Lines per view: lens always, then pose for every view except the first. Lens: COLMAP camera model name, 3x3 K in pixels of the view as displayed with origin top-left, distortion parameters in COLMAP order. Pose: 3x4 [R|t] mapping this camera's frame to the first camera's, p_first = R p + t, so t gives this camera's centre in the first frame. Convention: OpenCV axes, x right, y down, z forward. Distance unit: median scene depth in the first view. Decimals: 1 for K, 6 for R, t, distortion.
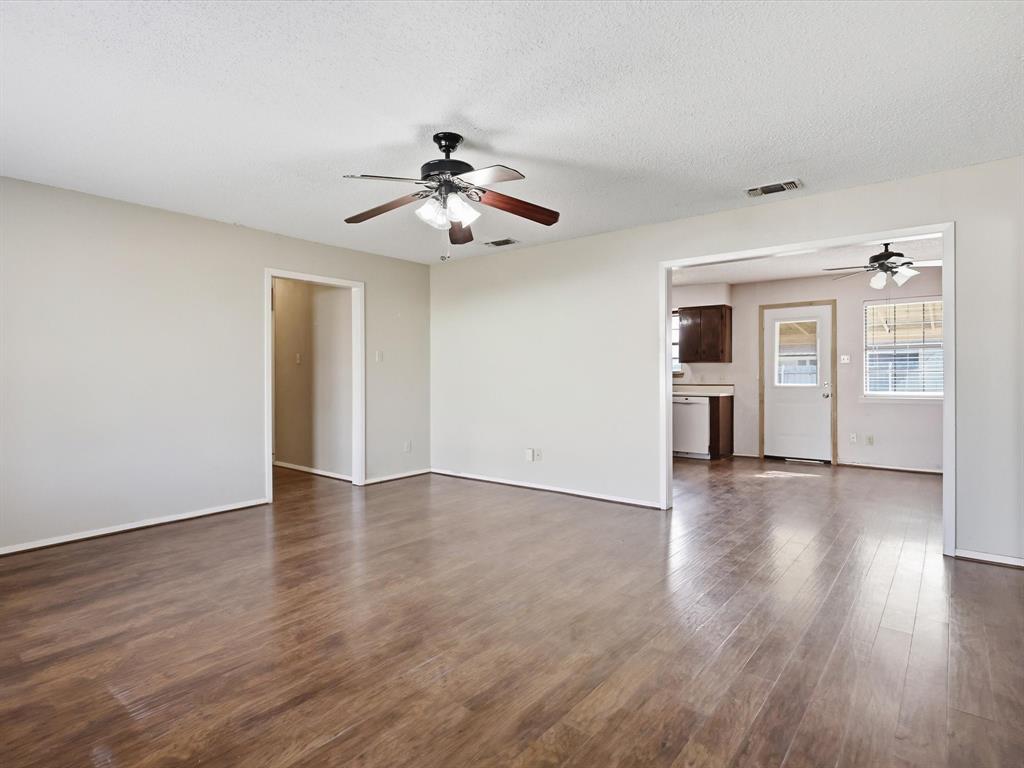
lens RADIAL K [[539.0, 0, 512.0], [0, 539.0, 375.3], [0, 0, 1]] dist [-0.001636, 0.001818]
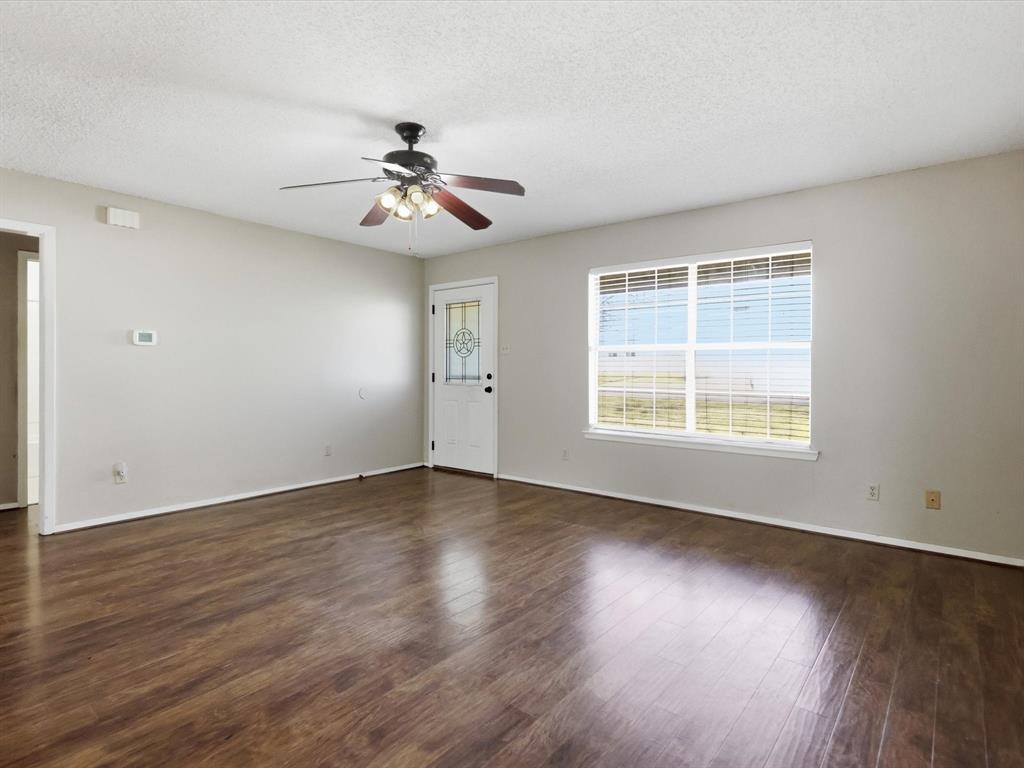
lens RADIAL K [[539.9, 0, 513.1], [0, 539.9, 369.1], [0, 0, 1]] dist [-0.001447, -0.001567]
pose [[-0.999999, 0.000604, -0.001001, -0.388781], [0.000602, 0.999997, 0.002400, -0.001958], [0.001003, 0.002399, -0.999997, 2.529003]]
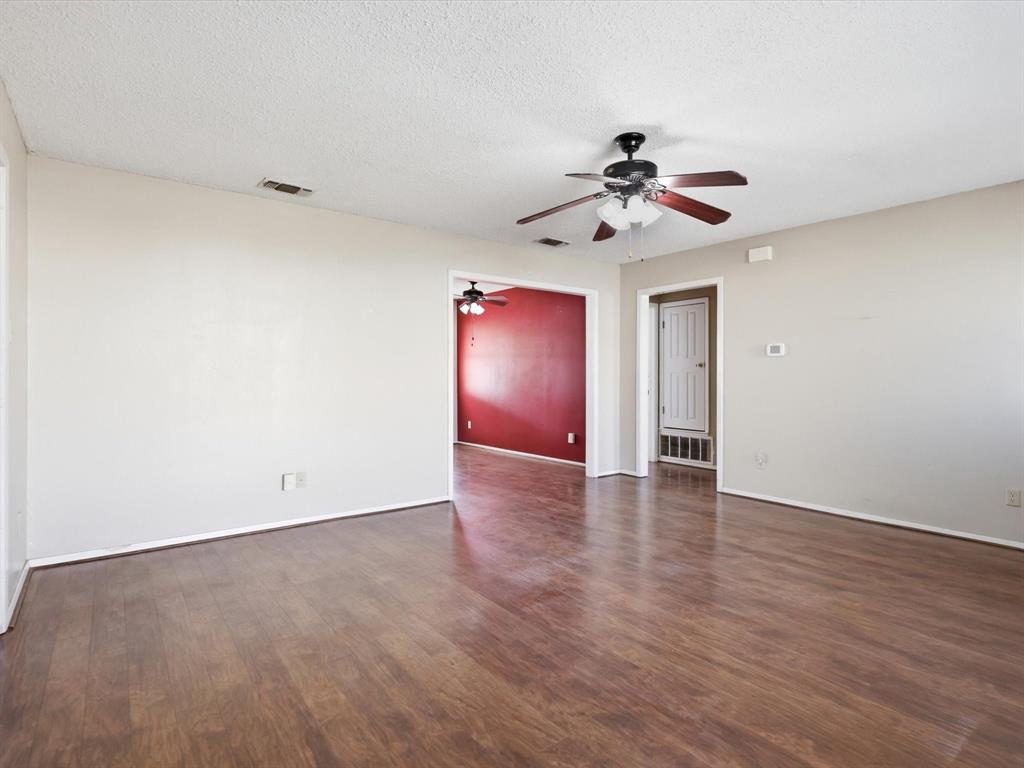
lens RADIAL K [[539.0, 0, 512.0], [0, 539.0, 375.3], [0, 0, 1]] dist [-0.001636, 0.001818]
pose [[0.242072, 0.003783, 0.970251, -1.448140], [-0.001154, 0.999993, -0.003611, 0.005341], [-0.970258, -0.000246, 0.242075, 1.234195]]
